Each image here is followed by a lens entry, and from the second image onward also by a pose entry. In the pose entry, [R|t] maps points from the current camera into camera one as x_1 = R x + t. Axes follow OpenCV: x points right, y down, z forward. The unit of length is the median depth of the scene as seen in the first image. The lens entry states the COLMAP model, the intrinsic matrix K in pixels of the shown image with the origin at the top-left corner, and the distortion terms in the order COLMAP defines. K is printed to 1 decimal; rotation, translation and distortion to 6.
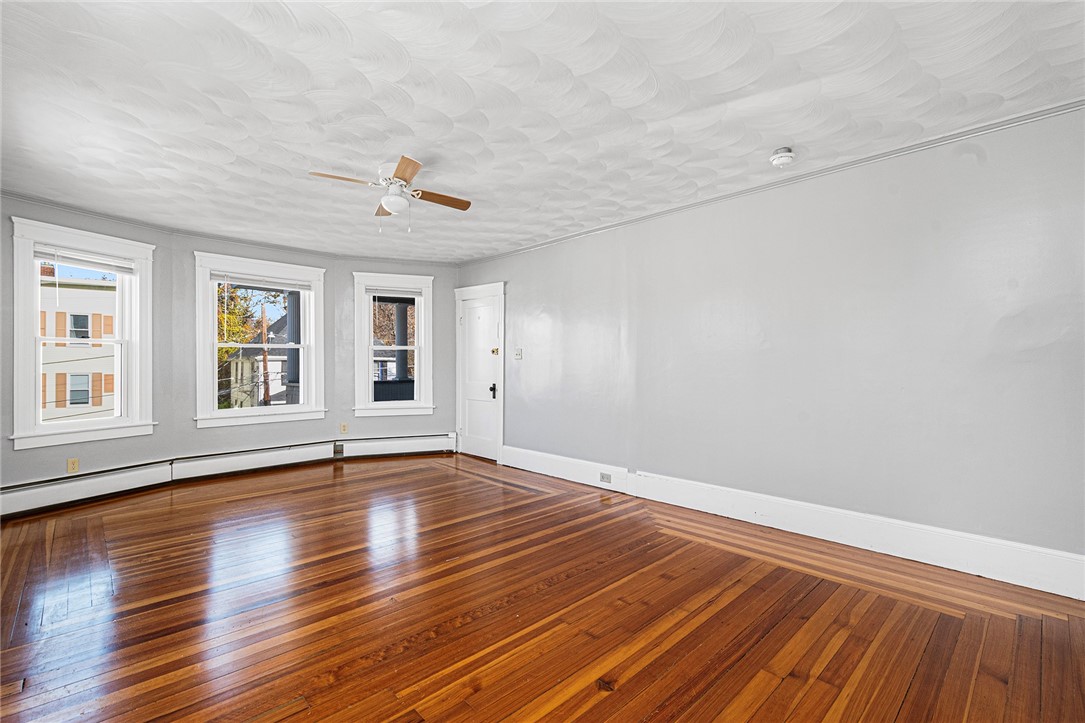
lens RADIAL K [[488.3, 0, 537.7], [0, 488.3, 363.2], [0, 0, 1]] dist [0.003917, 0.000467]
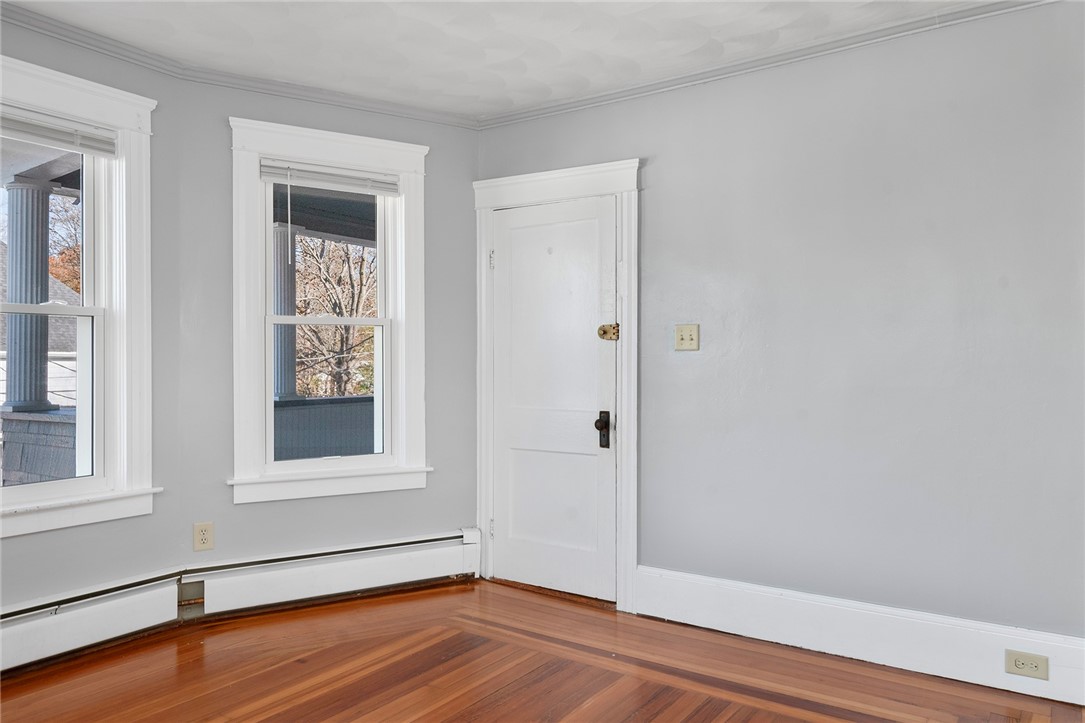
lens RADIAL K [[770.8, 0, 538.9], [0, 770.8, 362.1], [0, 0, 1]] dist [-0.003427, 0.000916]
pose [[0.979370, 0.001721, 0.202067, -0.267356], [-0.000914, 0.999991, -0.004085, 0.003618], [-0.202072, 0.003816, 0.979363, 0.380453]]
